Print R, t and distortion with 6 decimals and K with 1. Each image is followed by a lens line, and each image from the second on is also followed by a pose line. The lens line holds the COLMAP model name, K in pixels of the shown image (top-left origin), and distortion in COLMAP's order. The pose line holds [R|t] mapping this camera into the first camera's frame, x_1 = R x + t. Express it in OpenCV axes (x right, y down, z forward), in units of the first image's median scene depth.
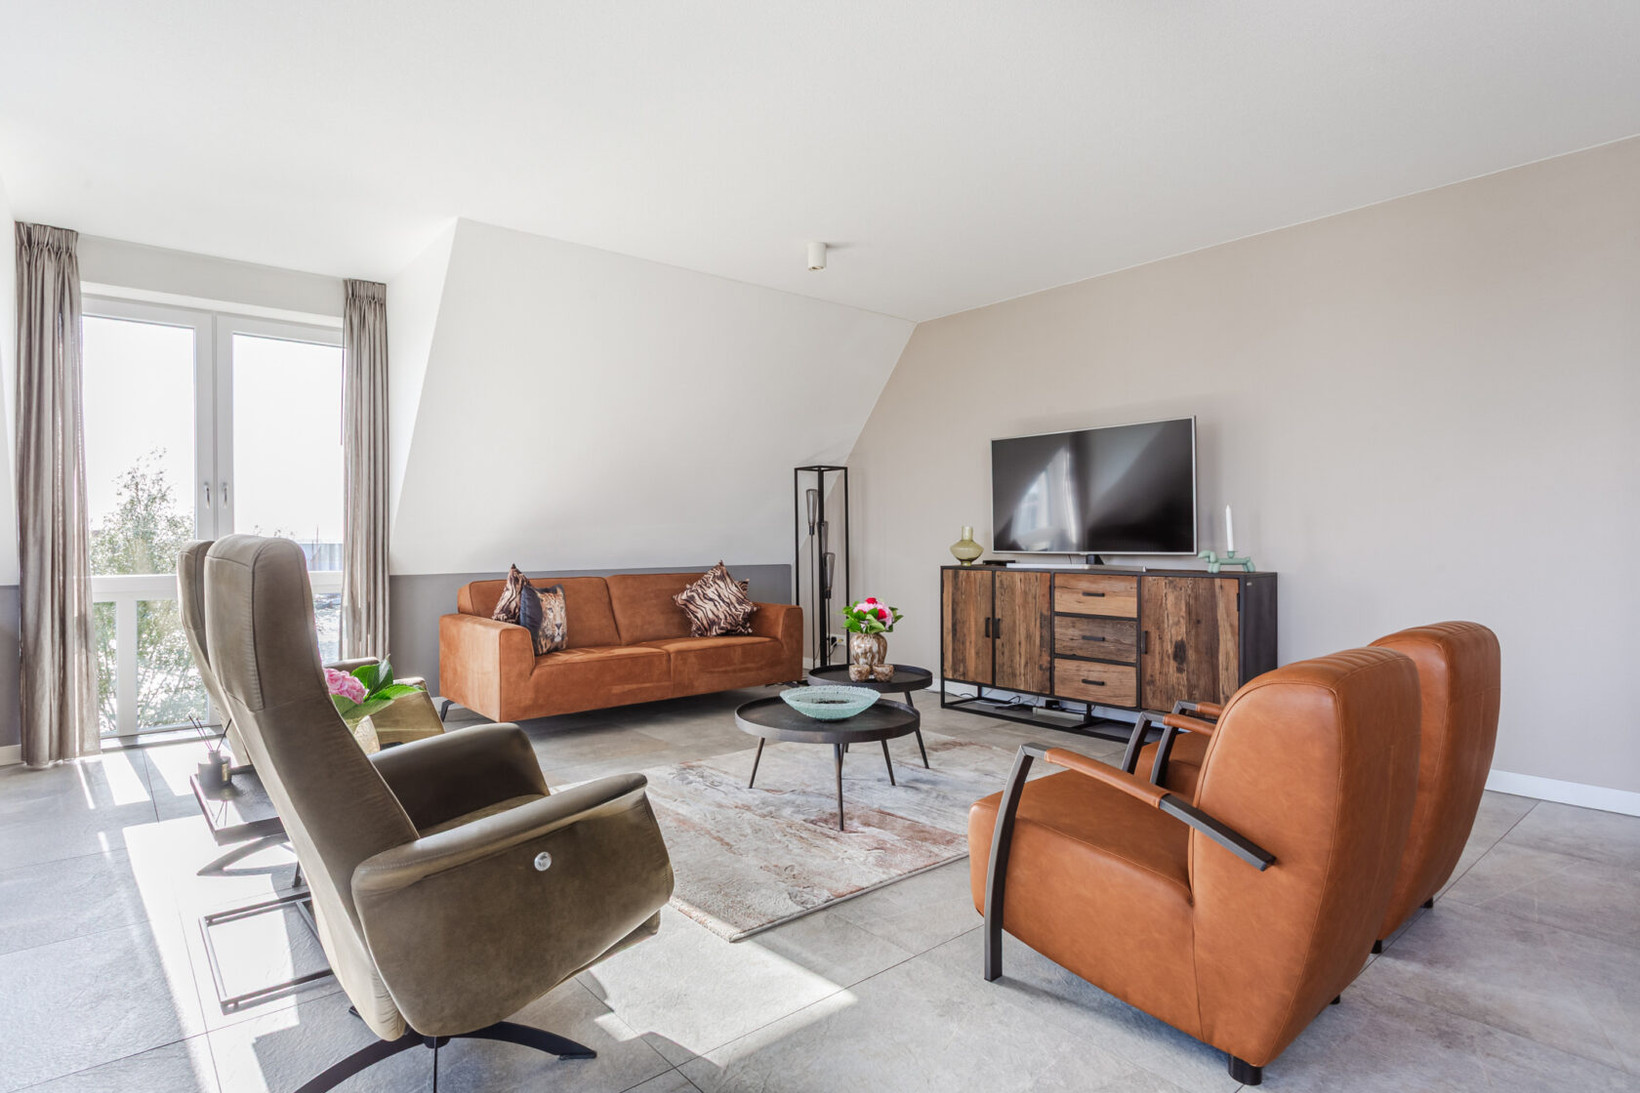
lens RADIAL K [[871.6, 0, 785.4], [0, 871.6, 538.3], [0, 0, 1]] dist [-0.005350, -0.000365]
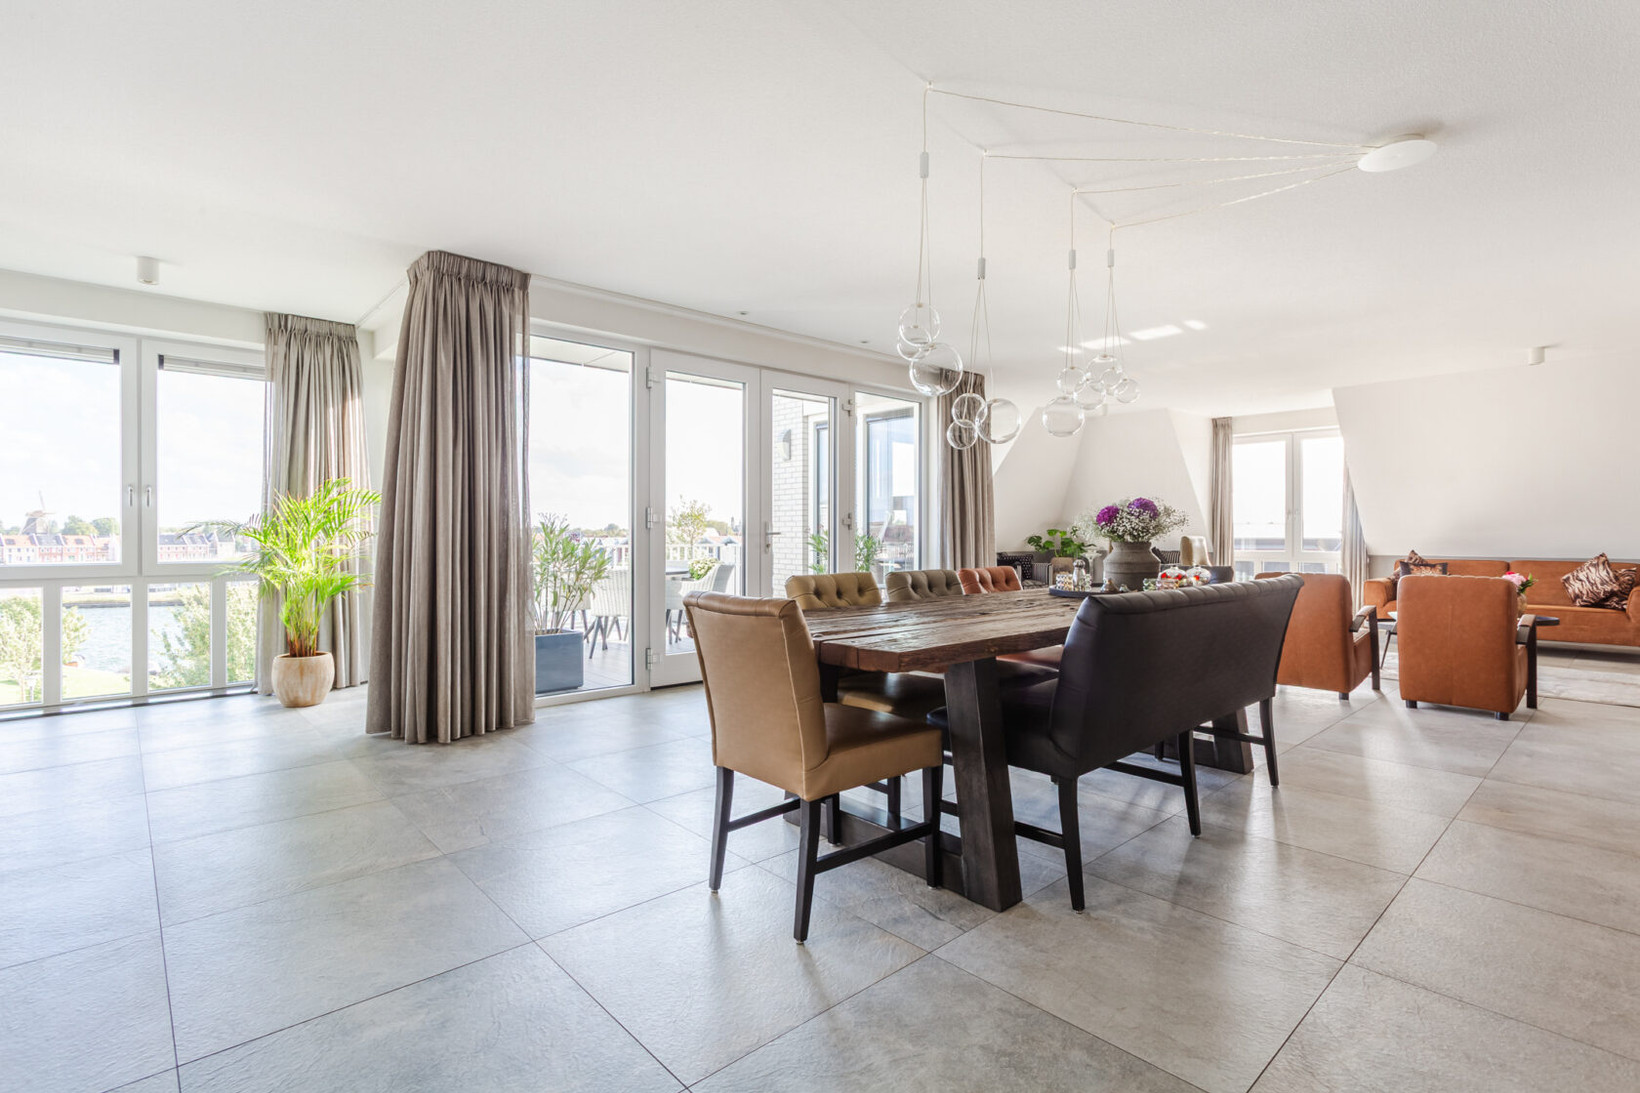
lens RADIAL K [[779.0, 0, 802.0], [0, 779.0, 543.1], [0, 0, 1]] dist [-0.009954, 0.003608]
pose [[0.060007, 0.014891, -0.998087, 1.204227], [-0.001708, 0.999889, 0.014816, -0.005809], [0.998196, 0.000816, 0.060026, -0.353215]]
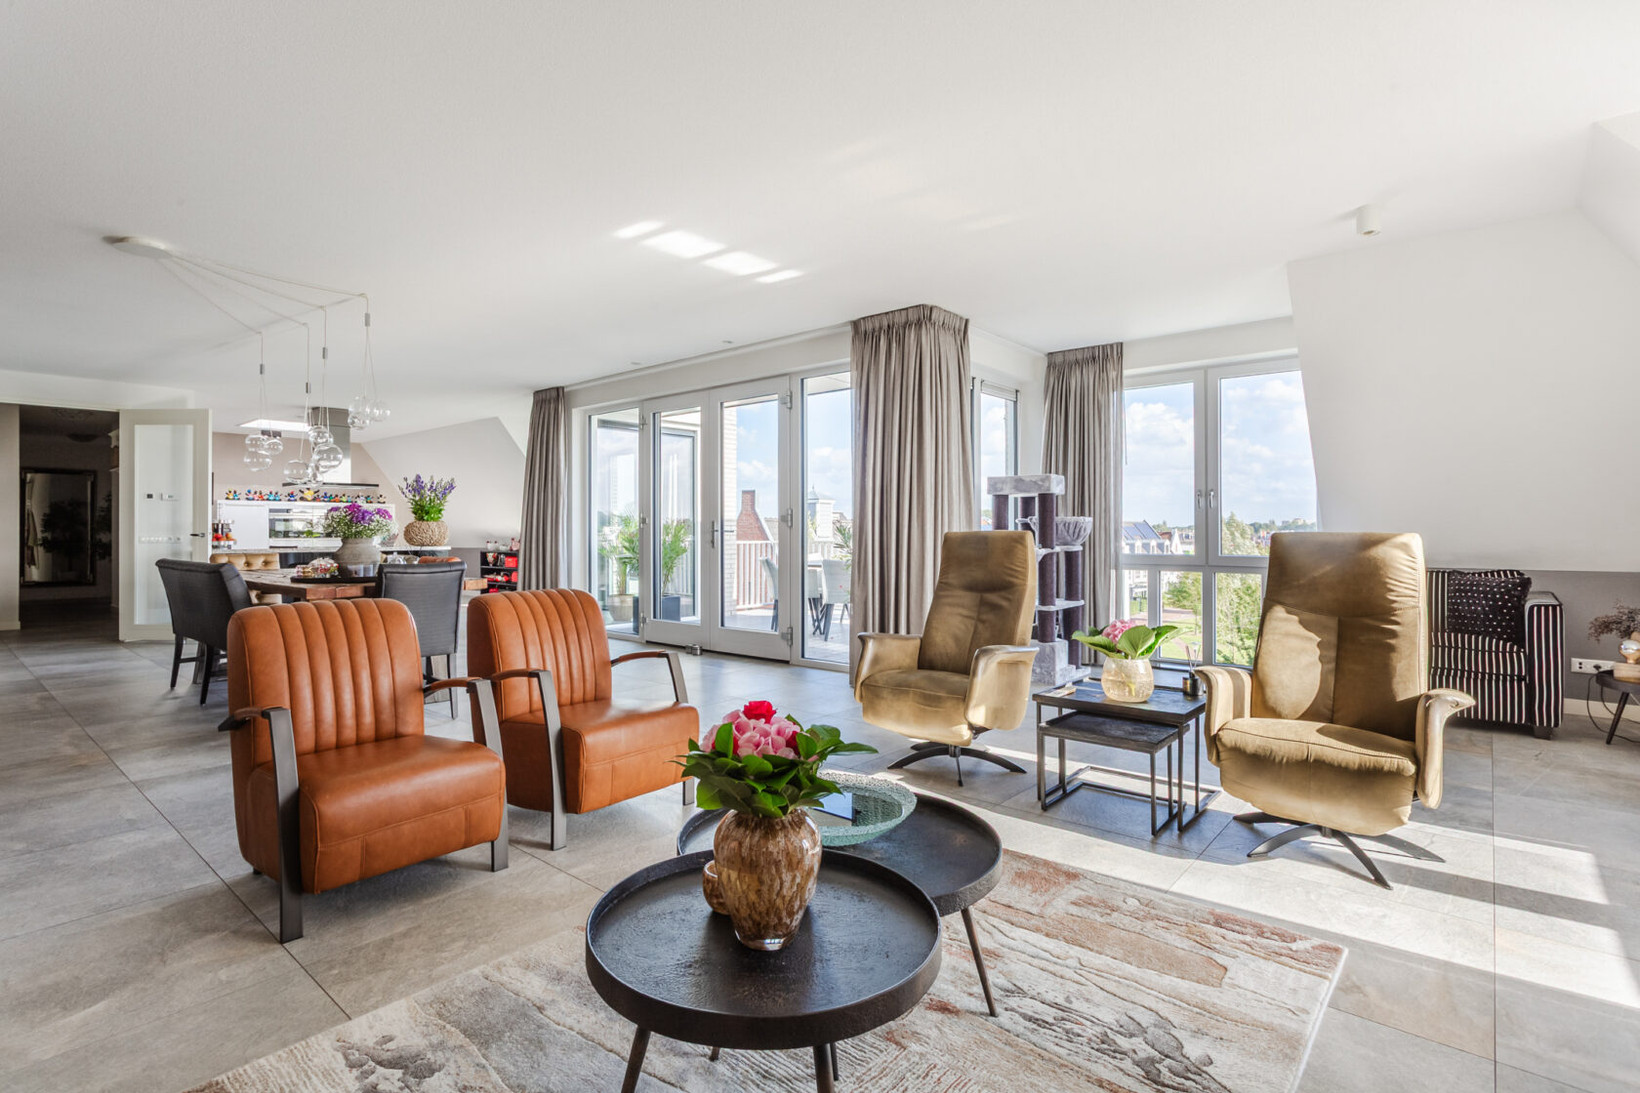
lens RADIAL K [[779.0, 0, 782.2], [0, 779.0, 527.6], [0, 0, 1]] dist [-0.009954, 0.003608]
pose [[-0.985339, 0.005930, -0.170507, -0.114138], [0.006792, 0.999967, -0.004470, 0.001091], [0.170475, -0.005562, -0.985346, 1.334780]]
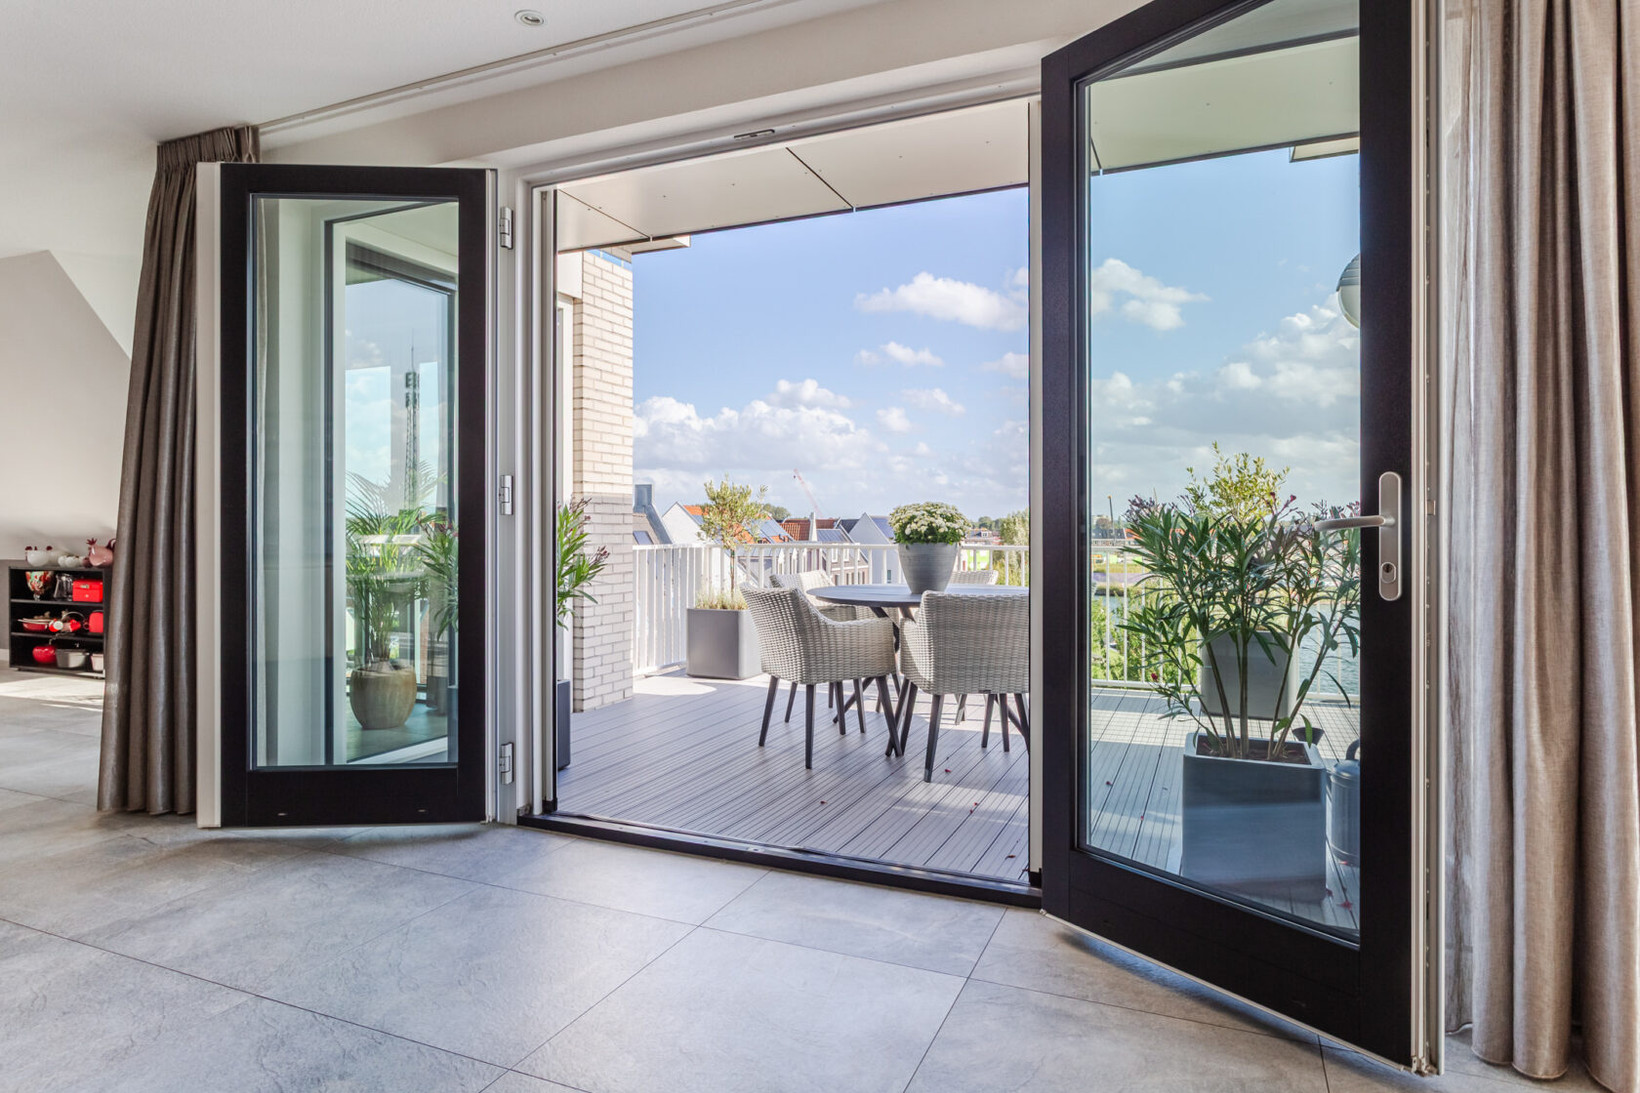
lens RADIAL K [[952.8, 0, 810.0], [0, 952.8, 532.5], [0, 0, 1]] dist [-0.003869, -0.000777]
pose [[-0.884298, 0.005399, -0.466891, -0.091622], [0.002773, 0.999976, 0.006310, 0.001193], [0.466914, 0.004285, -0.884292, 1.198345]]
